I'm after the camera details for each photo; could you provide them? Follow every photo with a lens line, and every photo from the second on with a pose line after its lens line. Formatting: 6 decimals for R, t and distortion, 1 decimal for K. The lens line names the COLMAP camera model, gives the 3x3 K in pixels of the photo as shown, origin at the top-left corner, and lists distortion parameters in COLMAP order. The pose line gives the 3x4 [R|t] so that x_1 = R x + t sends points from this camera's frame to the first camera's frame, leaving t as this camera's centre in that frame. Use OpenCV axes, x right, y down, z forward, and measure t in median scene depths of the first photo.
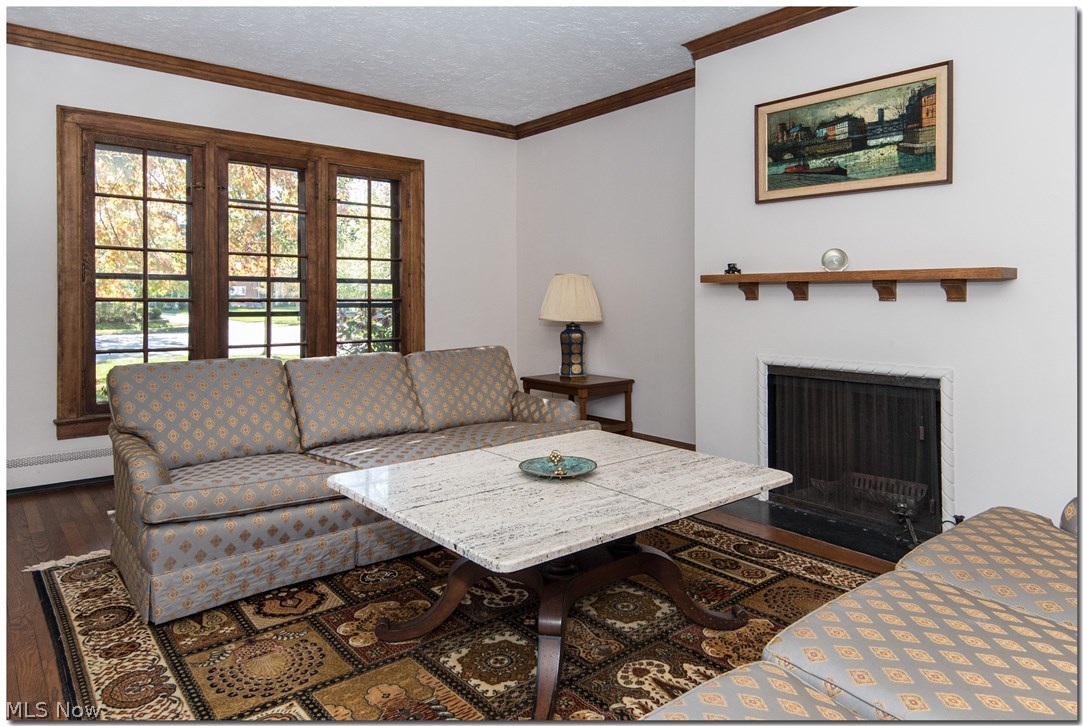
lens RADIAL K [[675.4, 0, 535.7], [0, 675.4, 298.2], [0, 0, 1]] dist [0.011242, 0.000266]
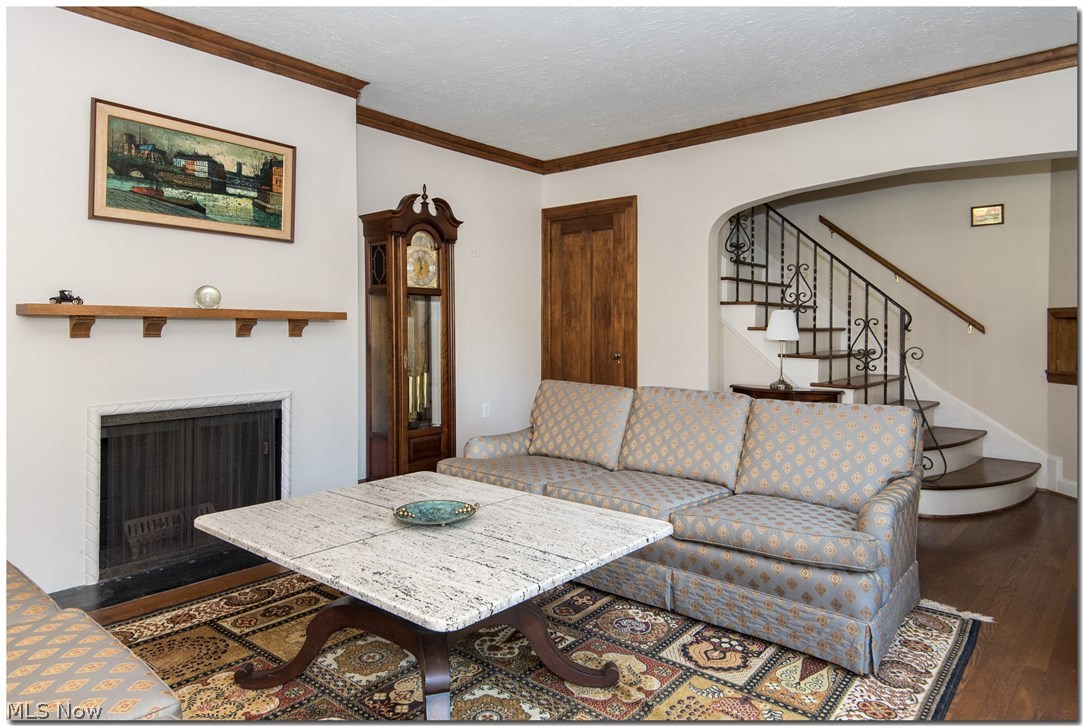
lens RADIAL K [[675.4, 0, 515.8], [0, 675.4, 328.7], [0, 0, 1]] dist [0.011242, 0.000266]
pose [[-0.155467, 0.002904, 0.987837, -0.621423], [0.002468, 0.999994, -0.002551, -0.005294], [-0.987838, 0.002042, -0.155473, 0.698992]]
